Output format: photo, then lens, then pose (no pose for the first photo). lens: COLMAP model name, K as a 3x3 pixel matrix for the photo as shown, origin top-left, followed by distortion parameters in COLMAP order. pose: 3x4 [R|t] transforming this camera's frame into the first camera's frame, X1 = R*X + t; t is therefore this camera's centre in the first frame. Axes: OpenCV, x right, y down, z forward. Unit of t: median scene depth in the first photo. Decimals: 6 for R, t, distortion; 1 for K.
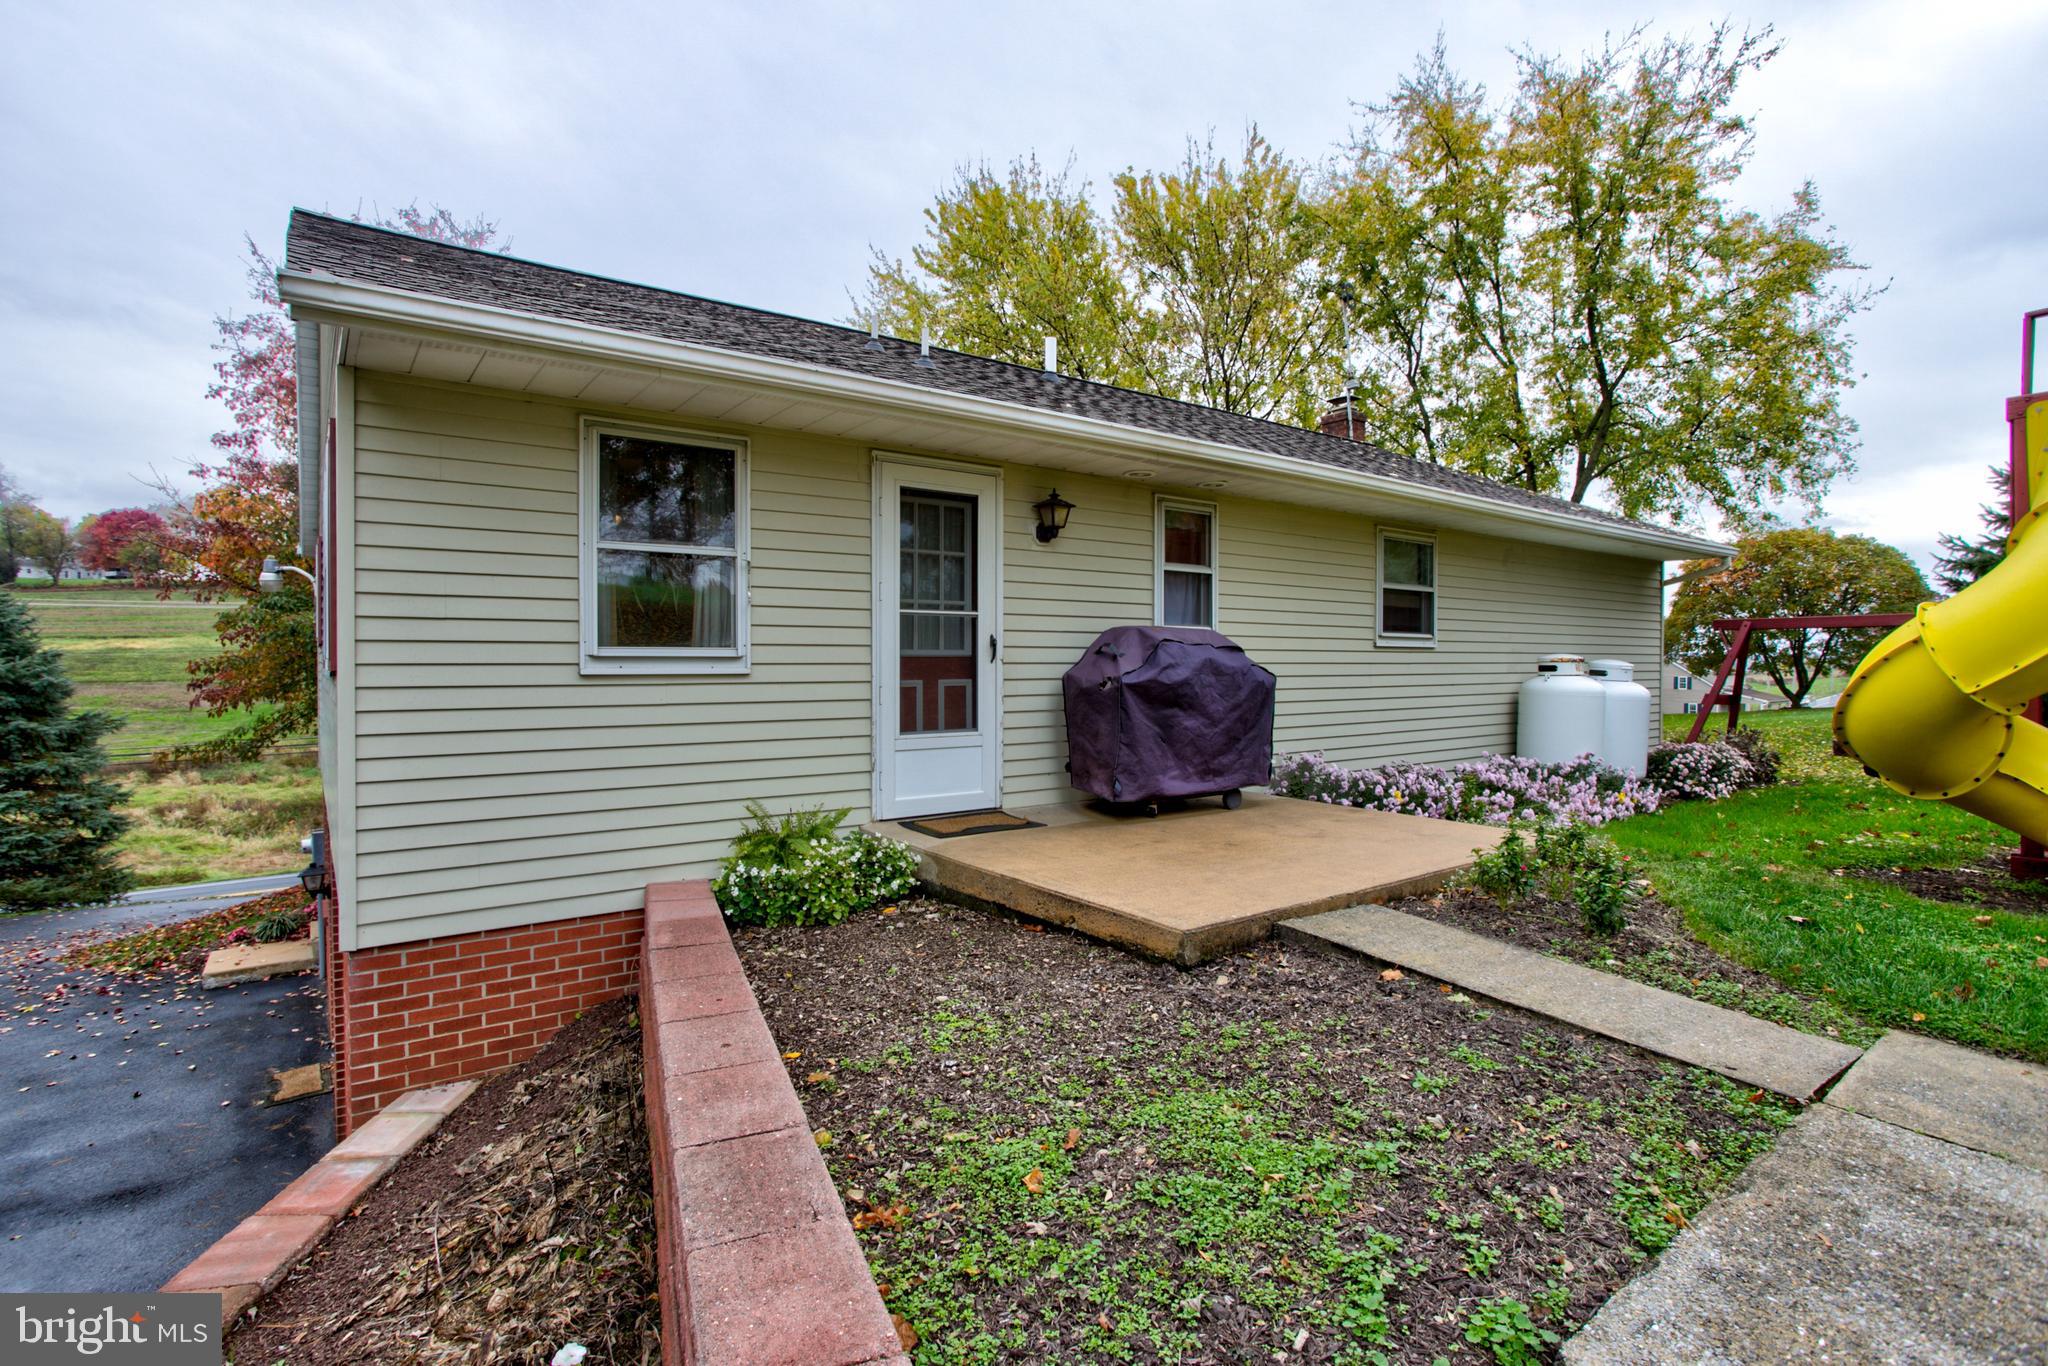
lens RADIAL K [[1011.0, 0, 1024.0], [0, 1011.0, 683.0], [0, 0, 1]] dist [-0.046866, 0.032291]
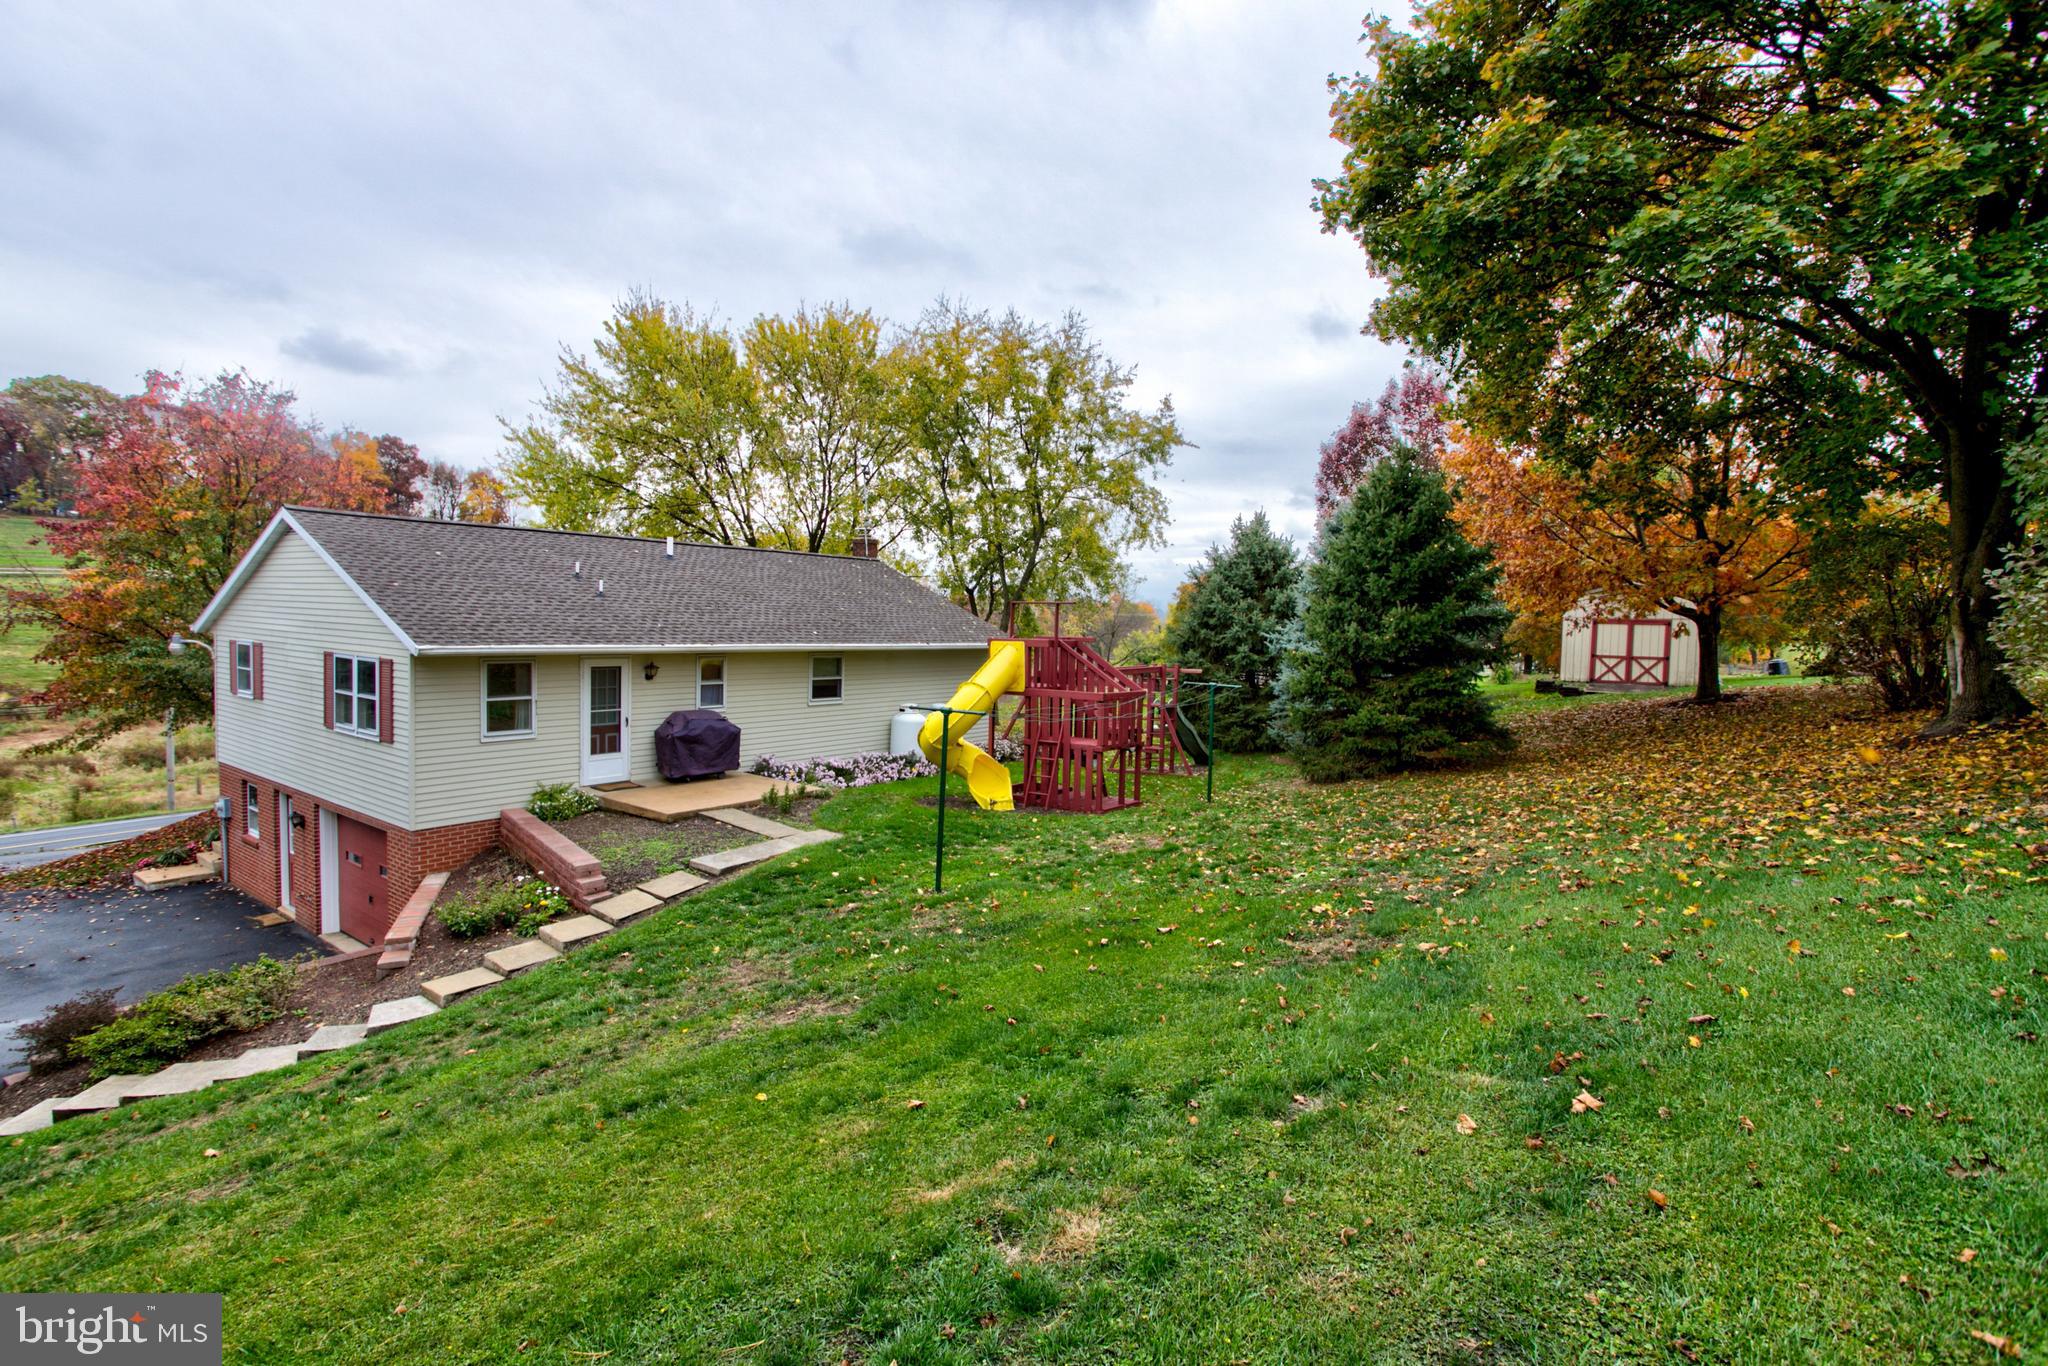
lens RADIAL K [[1011.0, 0, 1024.0], [0, 1011.0, 683.0], [0, 0, 1]] dist [-0.046866, 0.032291]
pose [[0.956086, 0.005724, 0.293030, 0.196326], [-0.020948, 0.998587, 0.048841, -0.290645], [-0.292337, -0.052835, 0.954855, -1.865188]]
